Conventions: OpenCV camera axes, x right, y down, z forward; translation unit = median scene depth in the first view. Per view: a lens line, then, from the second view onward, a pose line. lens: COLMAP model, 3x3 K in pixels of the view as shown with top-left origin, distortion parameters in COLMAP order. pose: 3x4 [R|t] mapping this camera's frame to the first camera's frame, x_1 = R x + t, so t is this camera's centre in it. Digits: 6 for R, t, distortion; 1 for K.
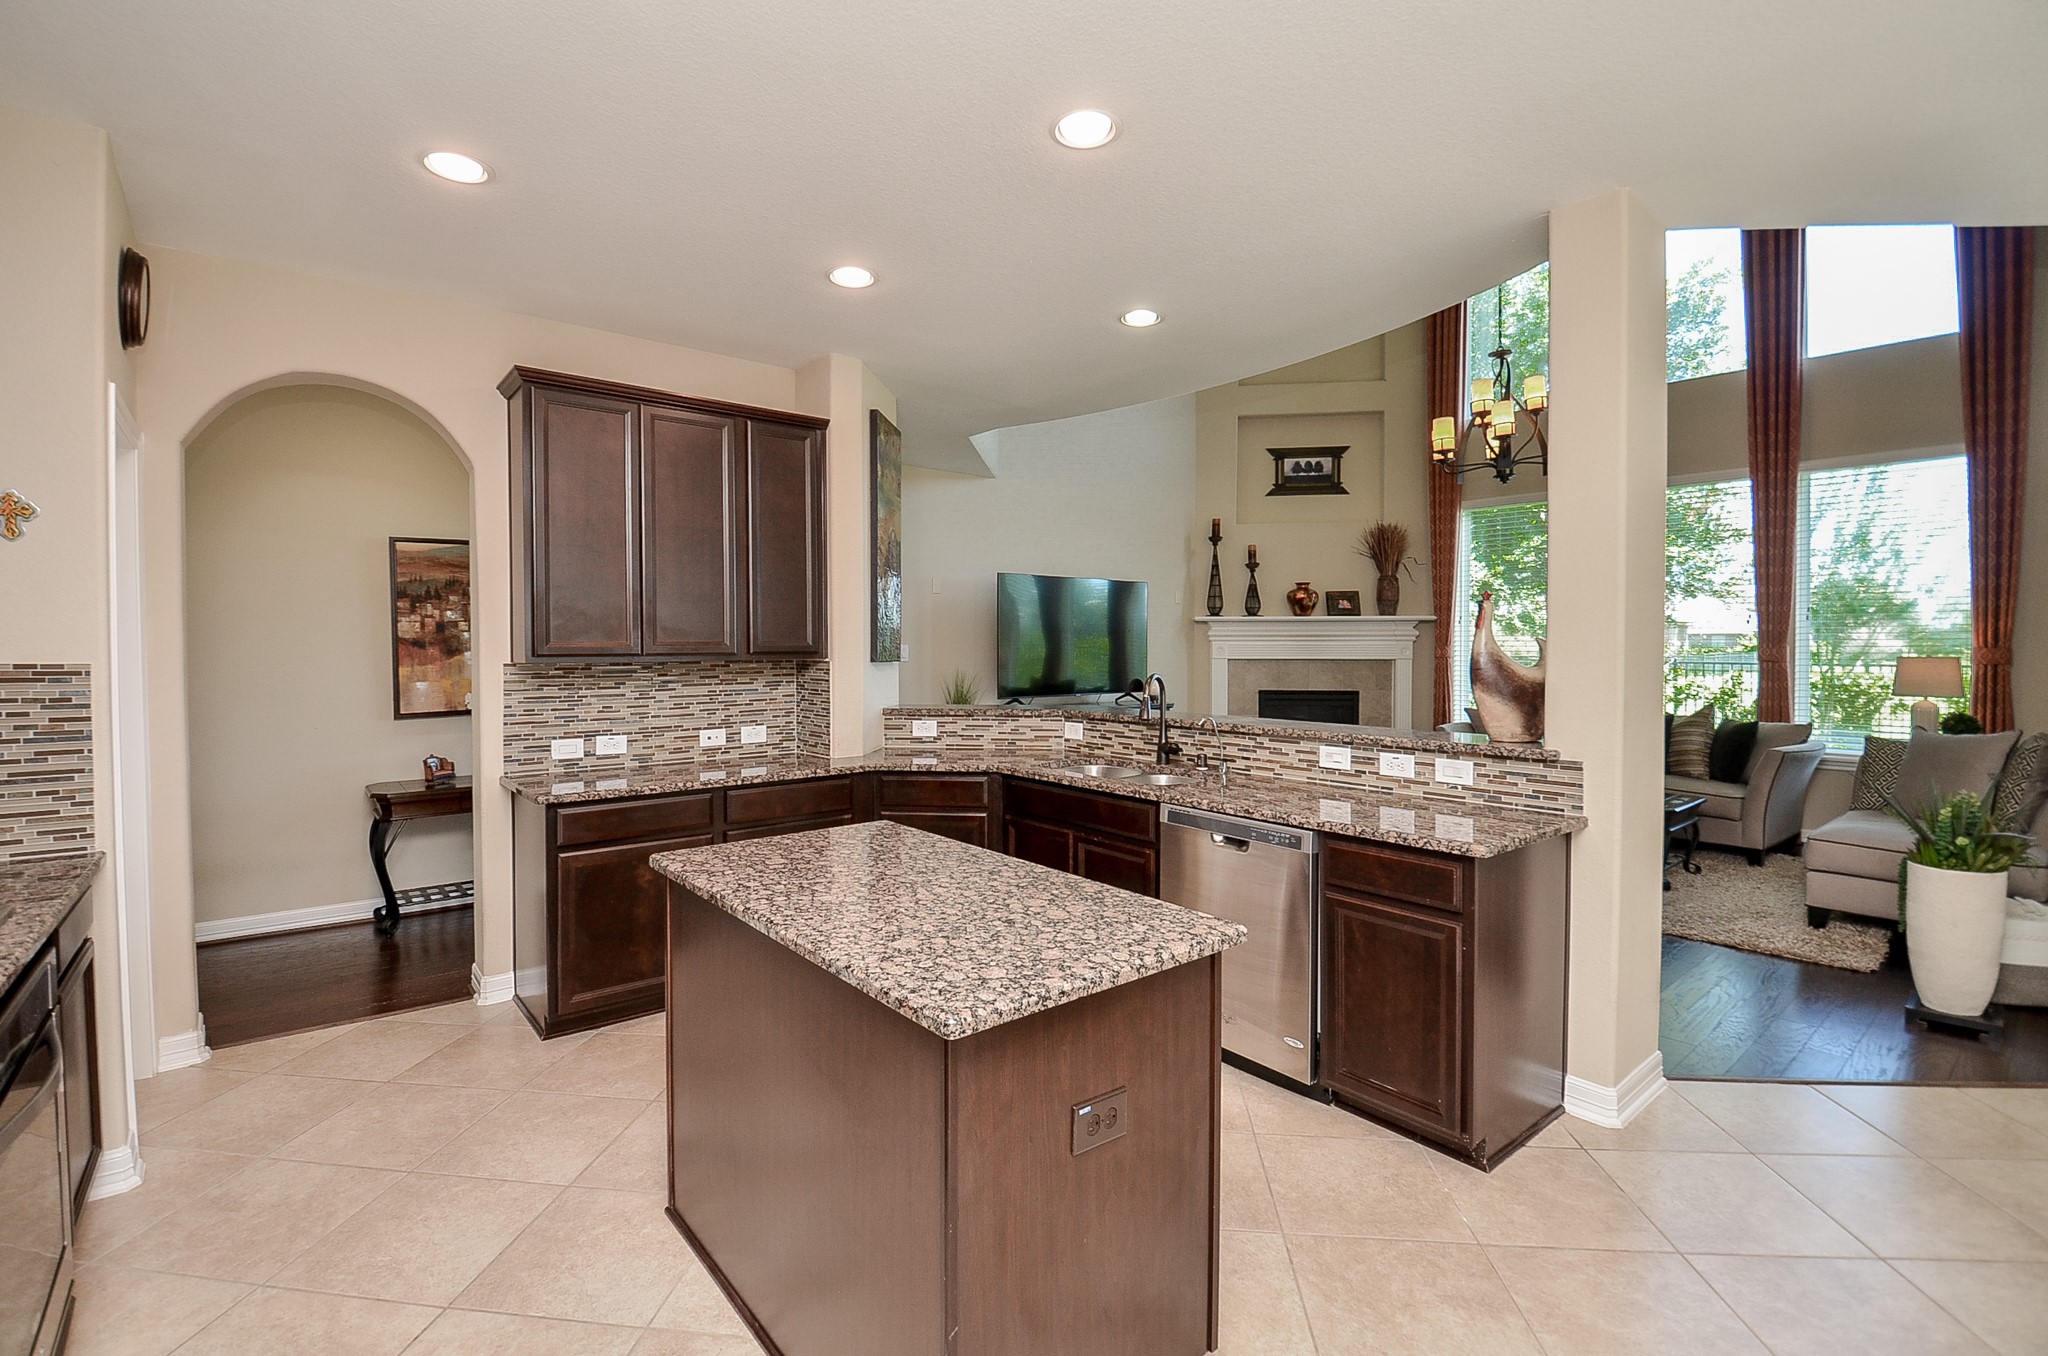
lens RADIAL K [[902.8, 0, 1010.1], [0, 902.8, 662.8], [0, 0, 1]] dist [-0.002180, -0.014032]
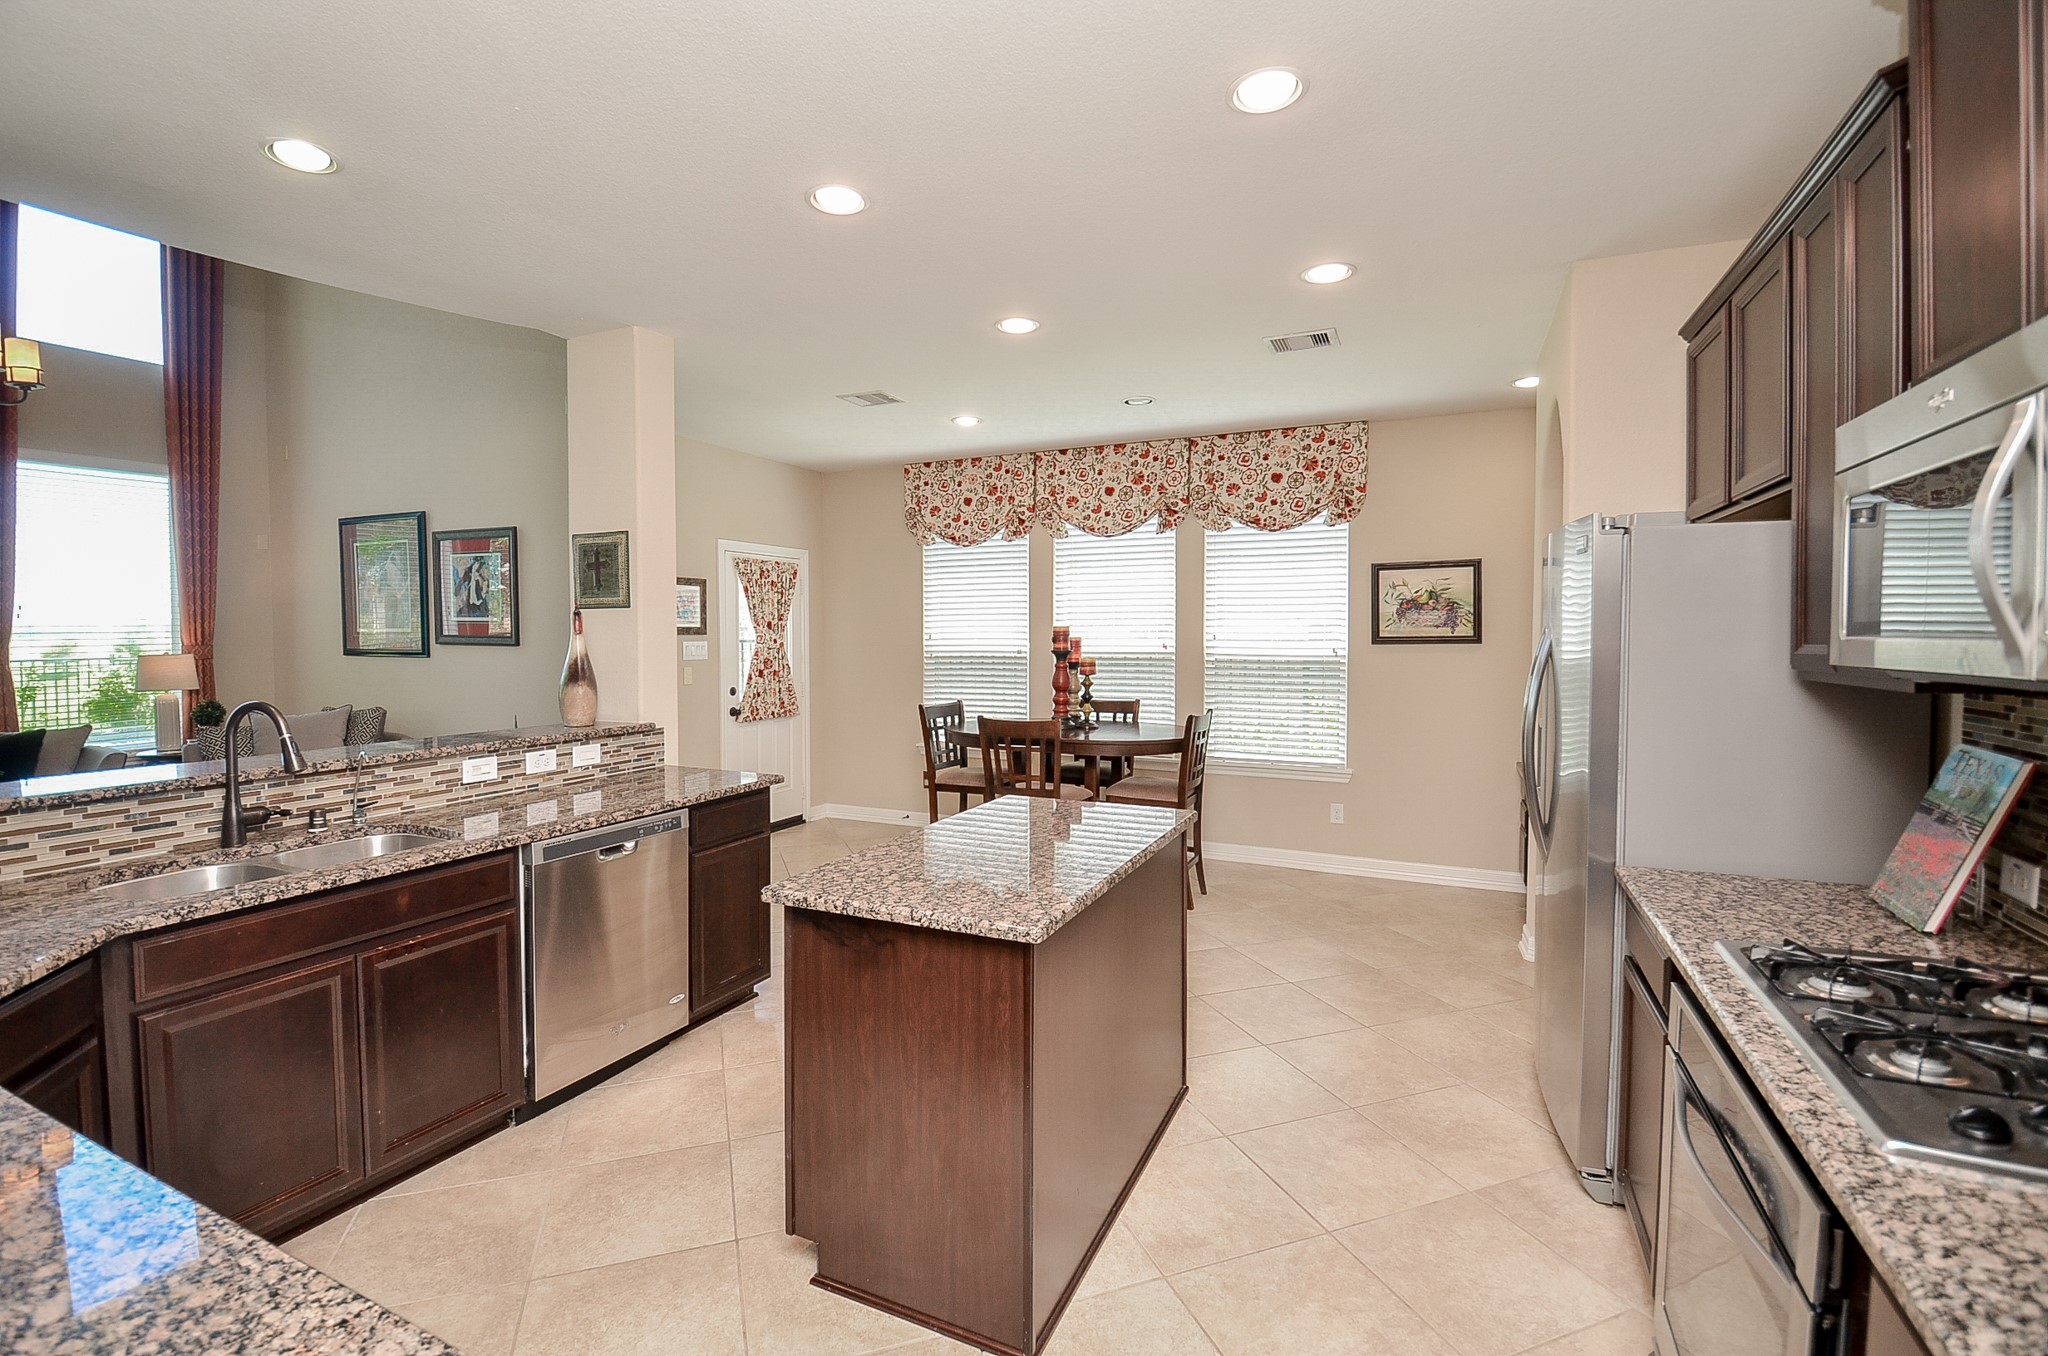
lens RADIAL K [[902.8, 0, 1011.9], [0, 902.8, 663.7], [0, 0, 1]] dist [-0.002180, -0.014032]
pose [[-0.456095, -0.028163, 0.889485, -0.761011], [0.019779, 0.998931, 0.041771, -0.035154], [-0.889711, 0.036645, -0.455051, 0.975895]]
